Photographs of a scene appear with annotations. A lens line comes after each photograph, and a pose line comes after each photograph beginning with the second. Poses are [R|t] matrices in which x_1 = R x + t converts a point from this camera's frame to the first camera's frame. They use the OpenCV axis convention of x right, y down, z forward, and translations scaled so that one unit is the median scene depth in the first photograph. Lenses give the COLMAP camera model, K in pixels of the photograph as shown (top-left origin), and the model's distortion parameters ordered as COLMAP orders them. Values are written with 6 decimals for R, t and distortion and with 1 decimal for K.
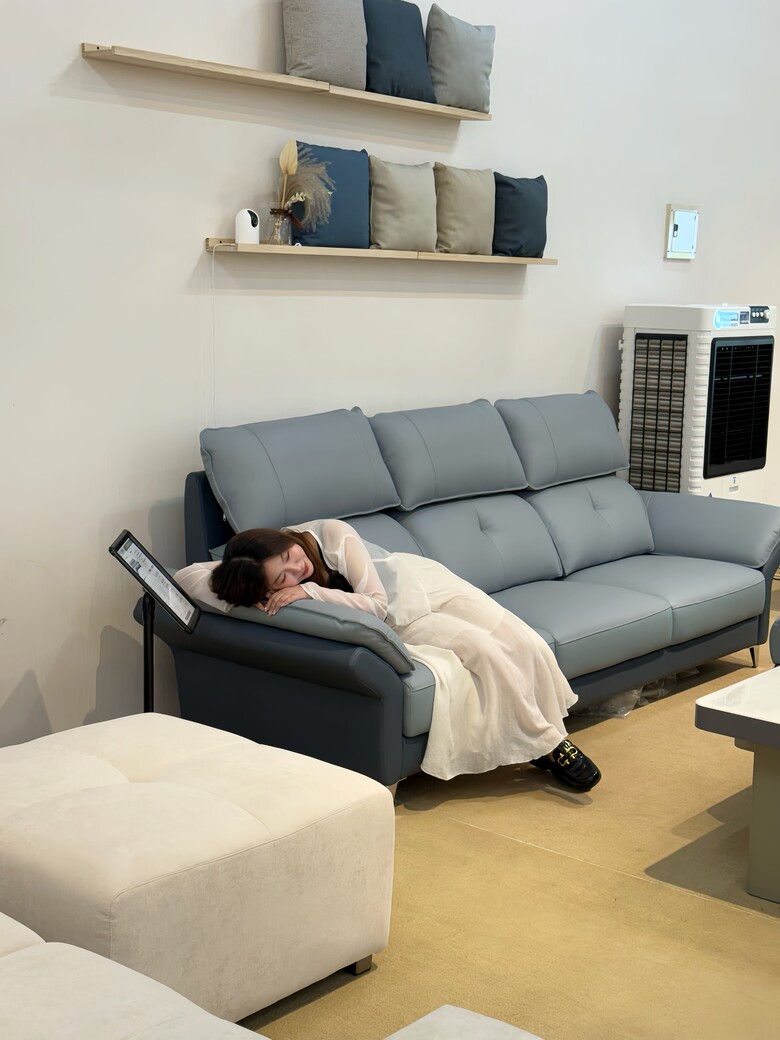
lens RADIAL K [[1381.4, 0, 390.0], [0, 1381.4, 520.0], [0, 0, 1]] dist [0.015417, -0.008777]
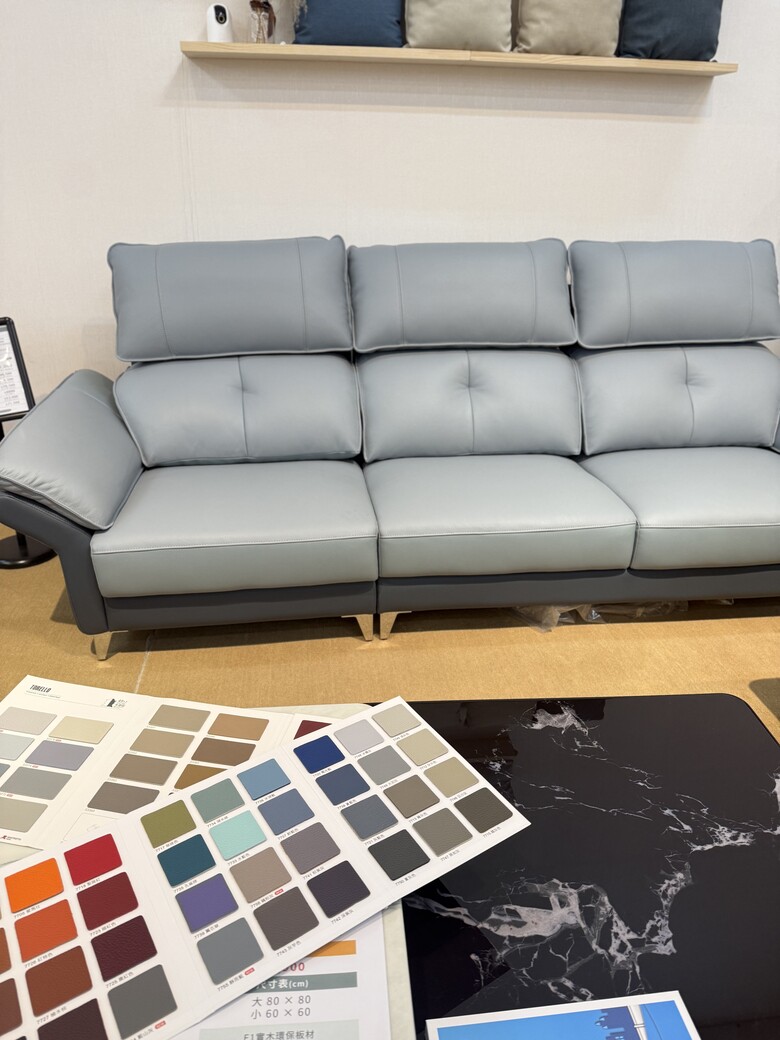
lens RADIAL K [[733.8, 0, 390.0], [0, 733.8, 520.0], [0, 0, 1]] dist [0.035433, -0.067486]
pose [[0.745999, 0.279807, -0.604312, 0.336446], [-0.109606, 0.946661, 0.303017, -0.050037], [0.656865, -0.159814, 0.736877, 0.573328]]
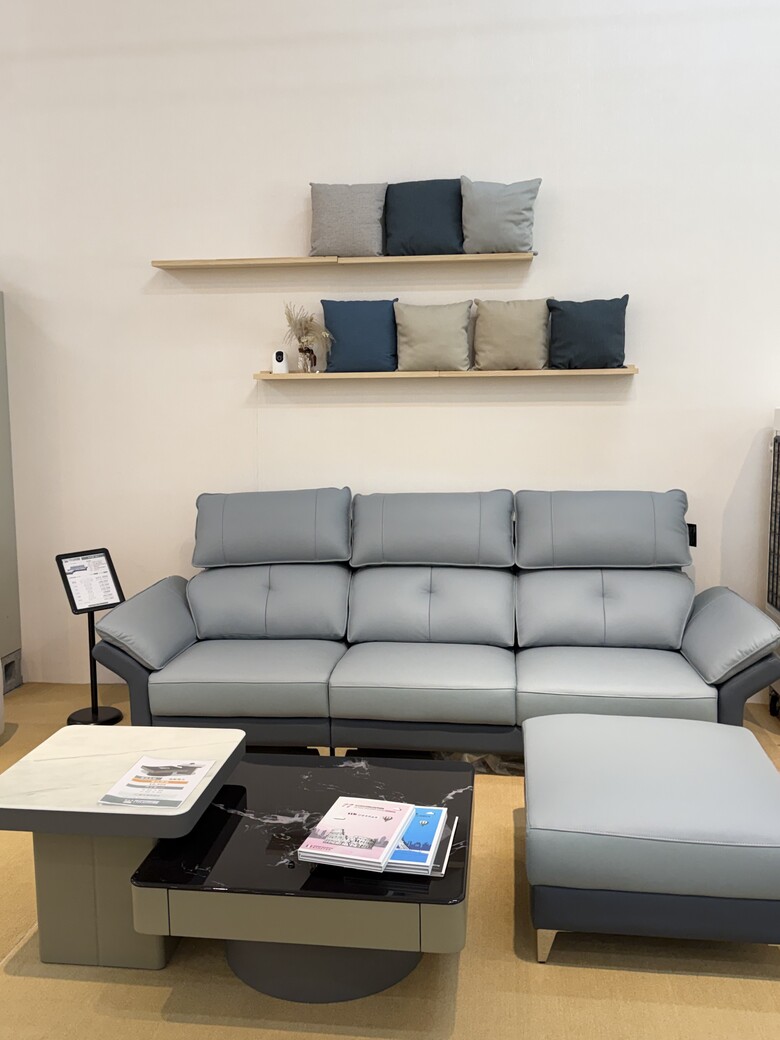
lens RADIAL K [[930.0, 0, 390.0], [0, 930.0, 520.0], [0, 0, 1]] dist [0.012595, -0.000882]
pose [[0.558034, 0.085610, -0.825390, 0.708623], [-0.115878, 0.992958, 0.024647, -0.071791], [0.821687, 0.081890, 0.564025, 0.478820]]
